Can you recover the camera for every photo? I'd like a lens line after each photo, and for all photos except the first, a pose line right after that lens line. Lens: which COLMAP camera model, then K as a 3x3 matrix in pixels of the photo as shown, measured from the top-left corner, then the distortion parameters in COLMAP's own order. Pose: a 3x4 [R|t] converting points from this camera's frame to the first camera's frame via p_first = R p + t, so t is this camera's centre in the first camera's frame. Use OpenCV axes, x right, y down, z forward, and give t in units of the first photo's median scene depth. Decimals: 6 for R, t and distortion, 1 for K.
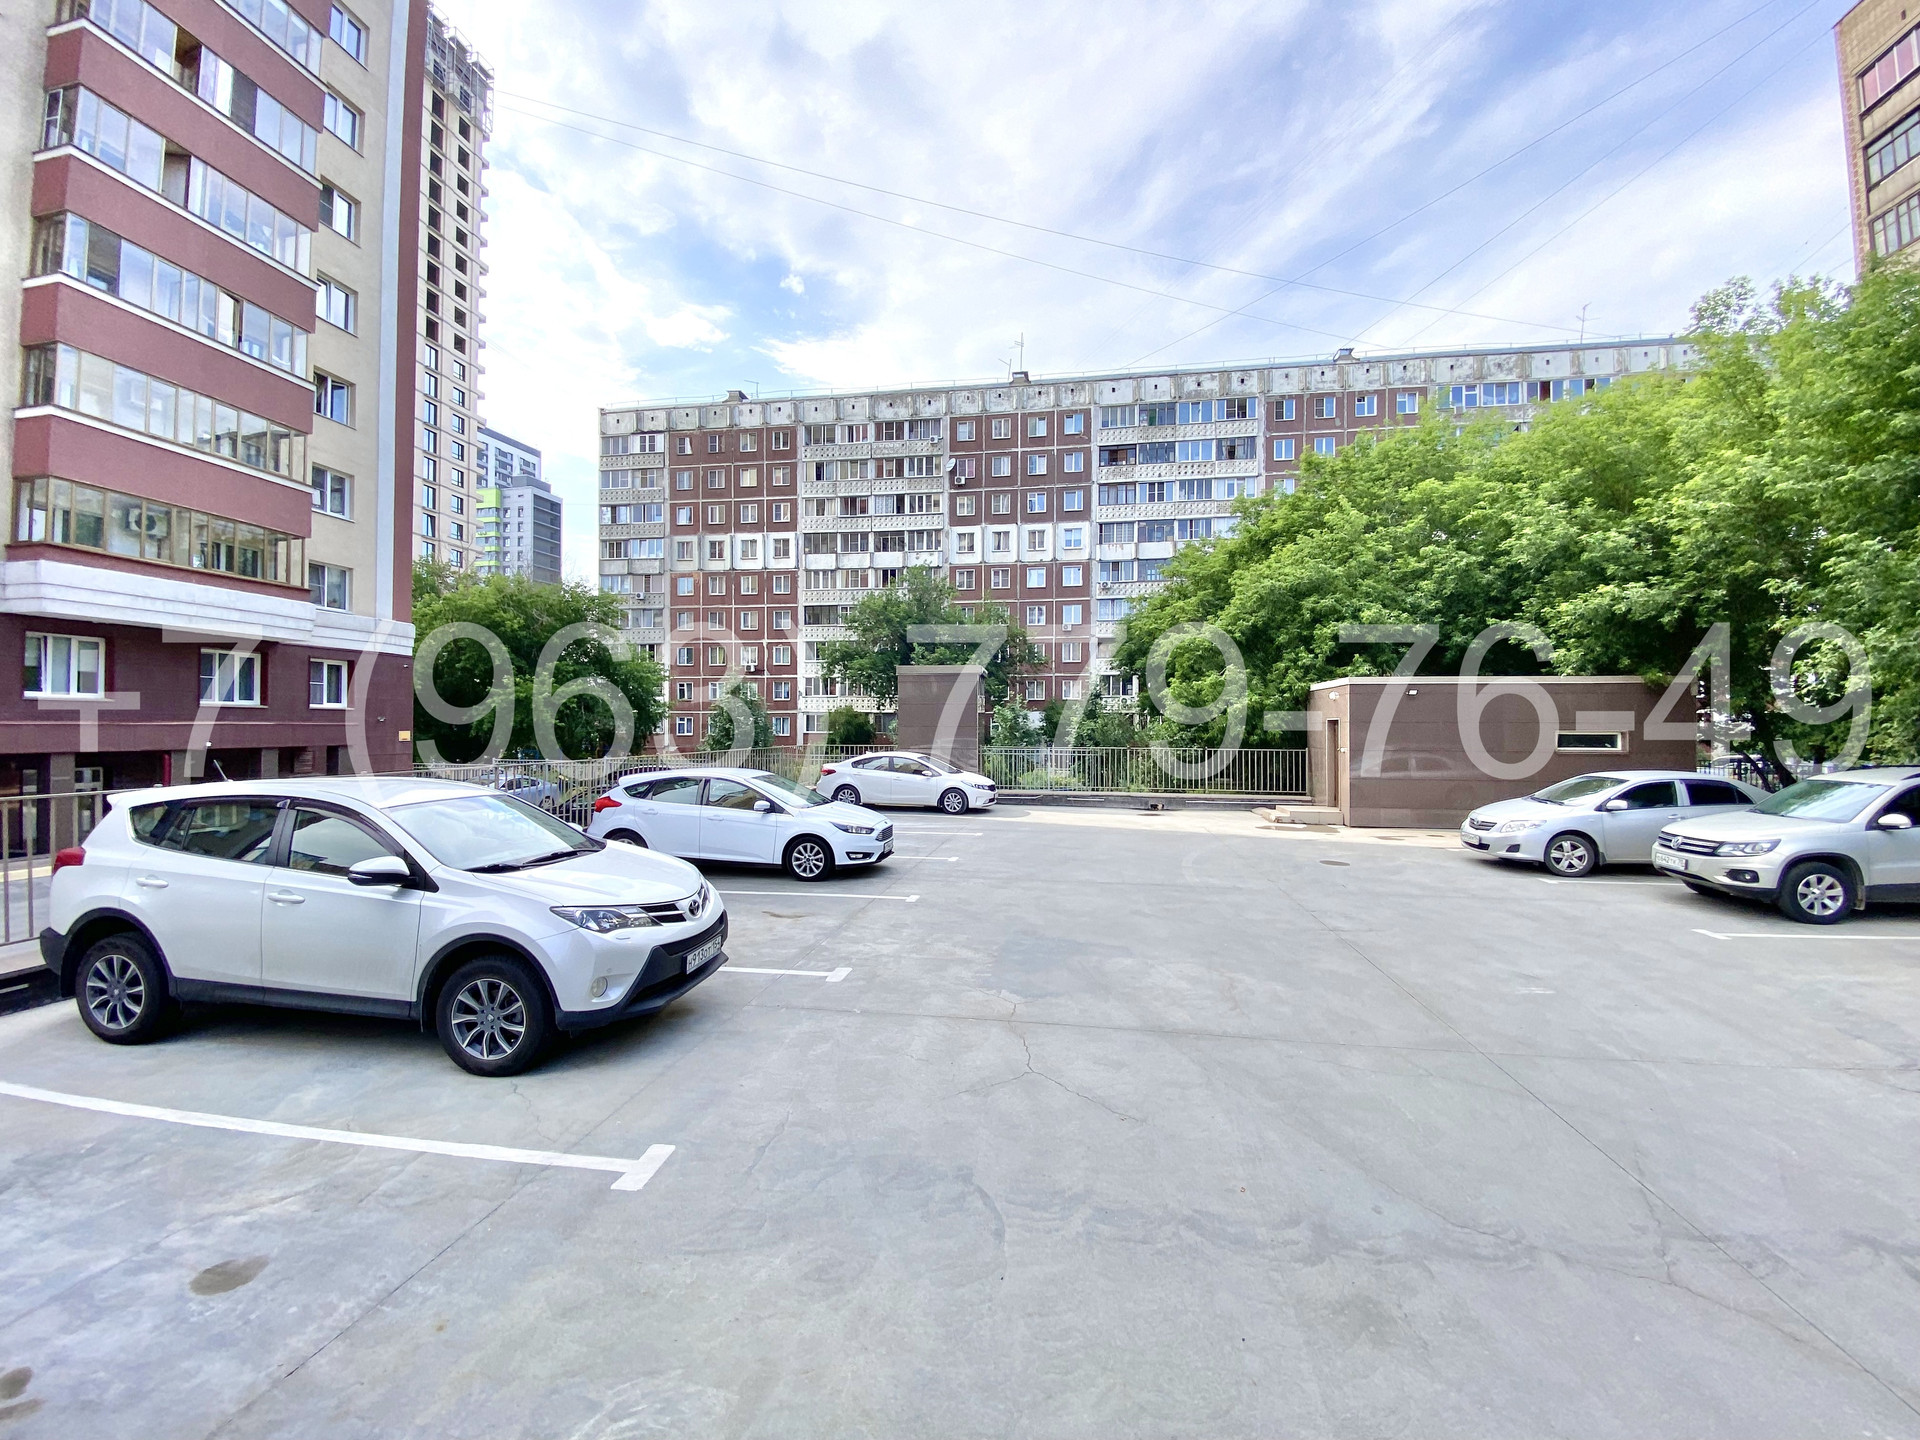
lens RADIAL K [[788.2, 0, 952.5], [0, 788.2, 720.4], [0, 0, 1]] dist [0.000876, -0.012738]
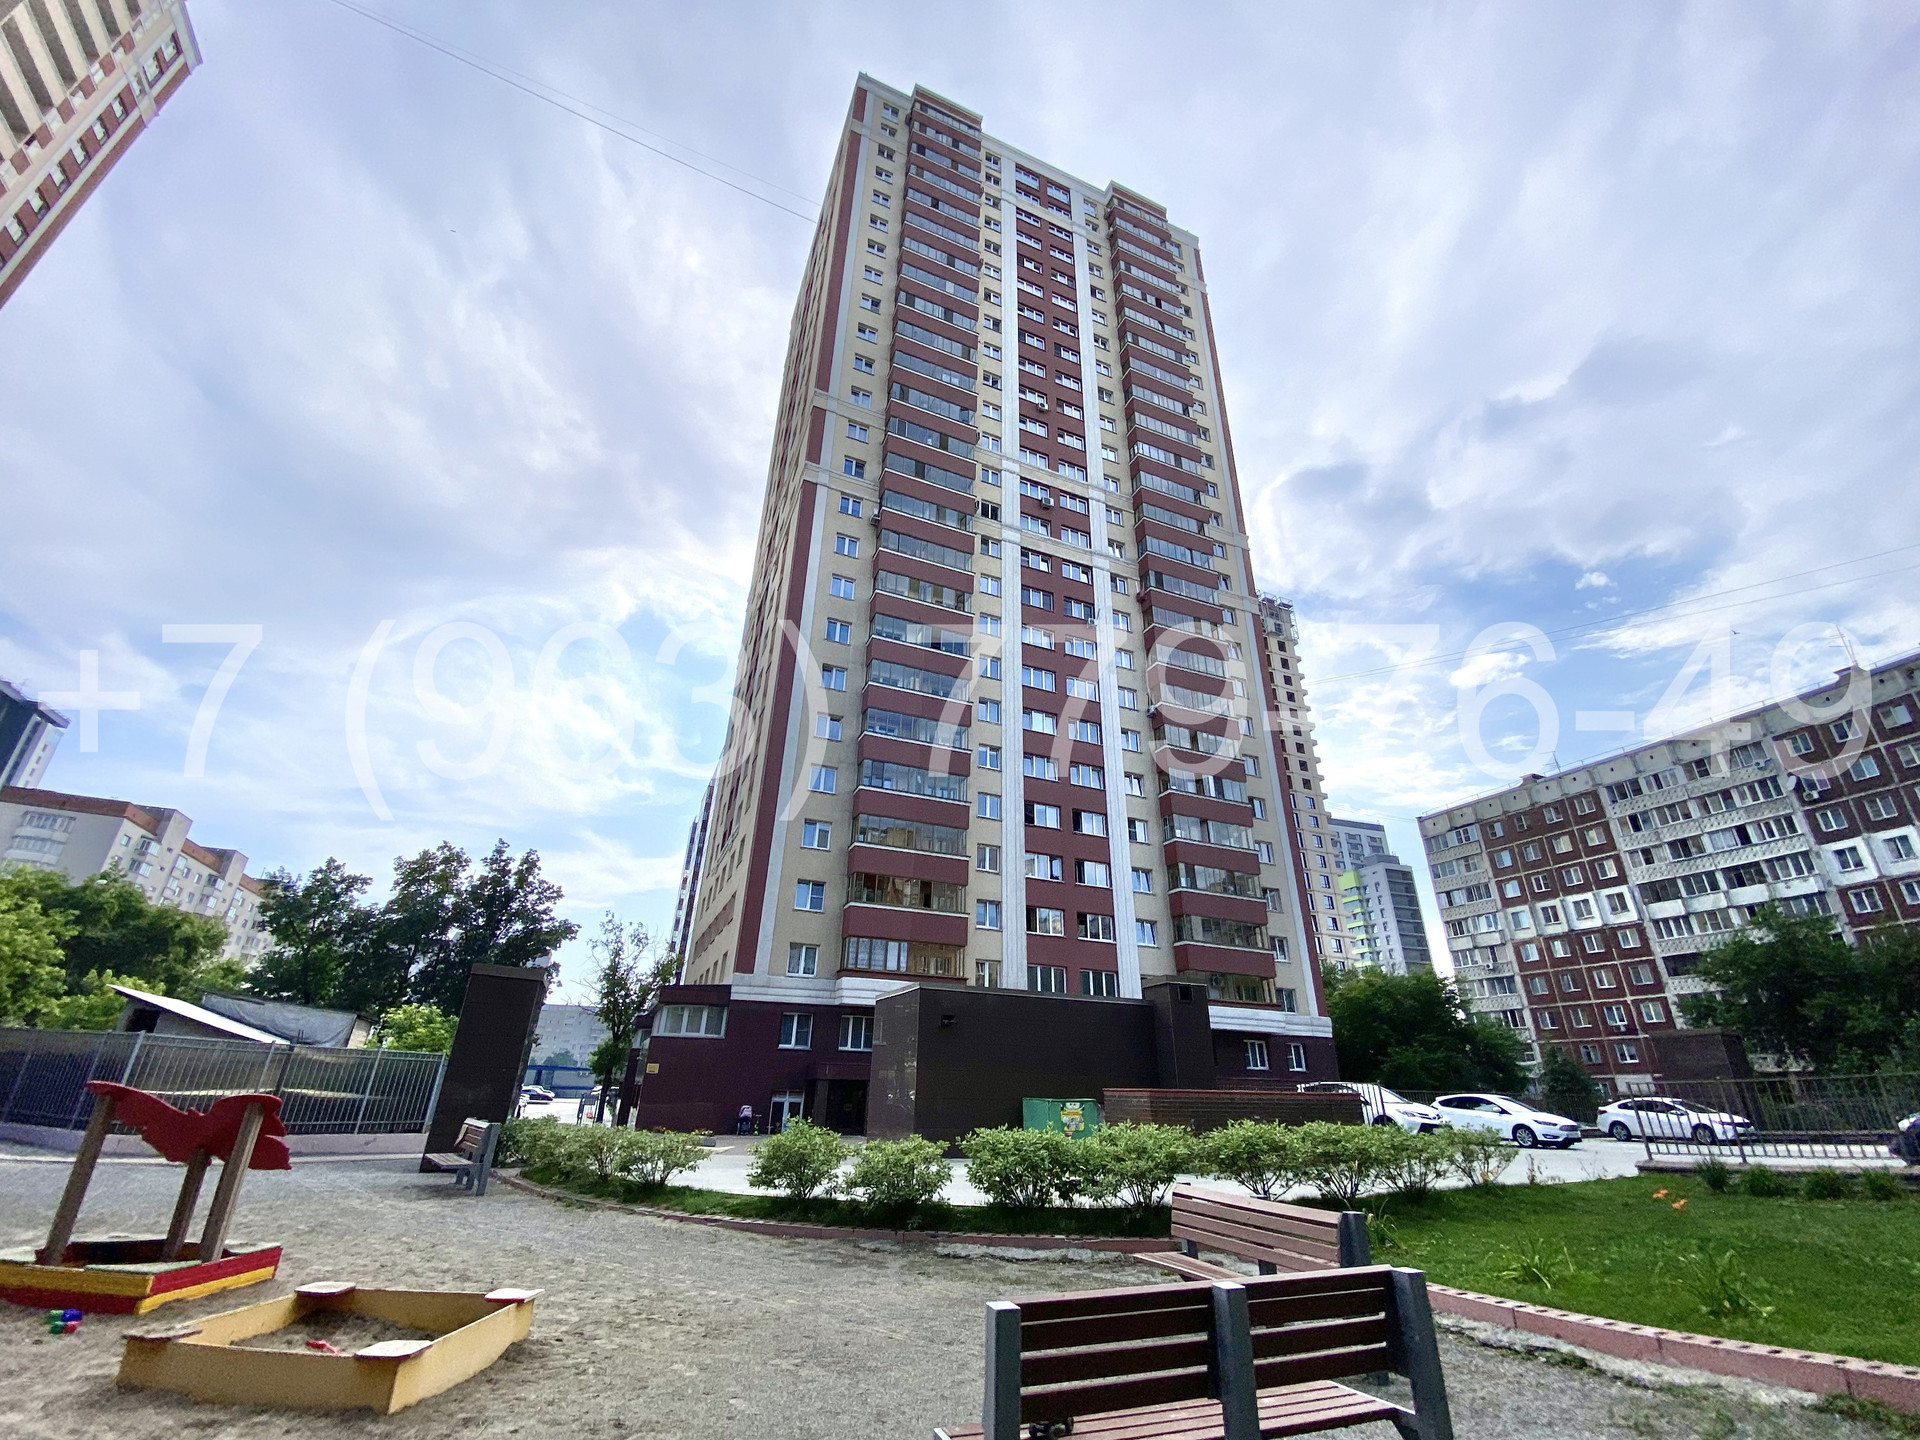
lens RADIAL K [[788.2, 0, 952.5], [0, 788.2, 720.4], [0, 0, 1]] dist [0.000876, -0.012738]
pose [[0.538350, -0.351491, -0.765920, 0.190307], [-0.010645, 0.905956, -0.423238, 0.012241], [0.842654, 0.236003, 0.483980, -0.310289]]
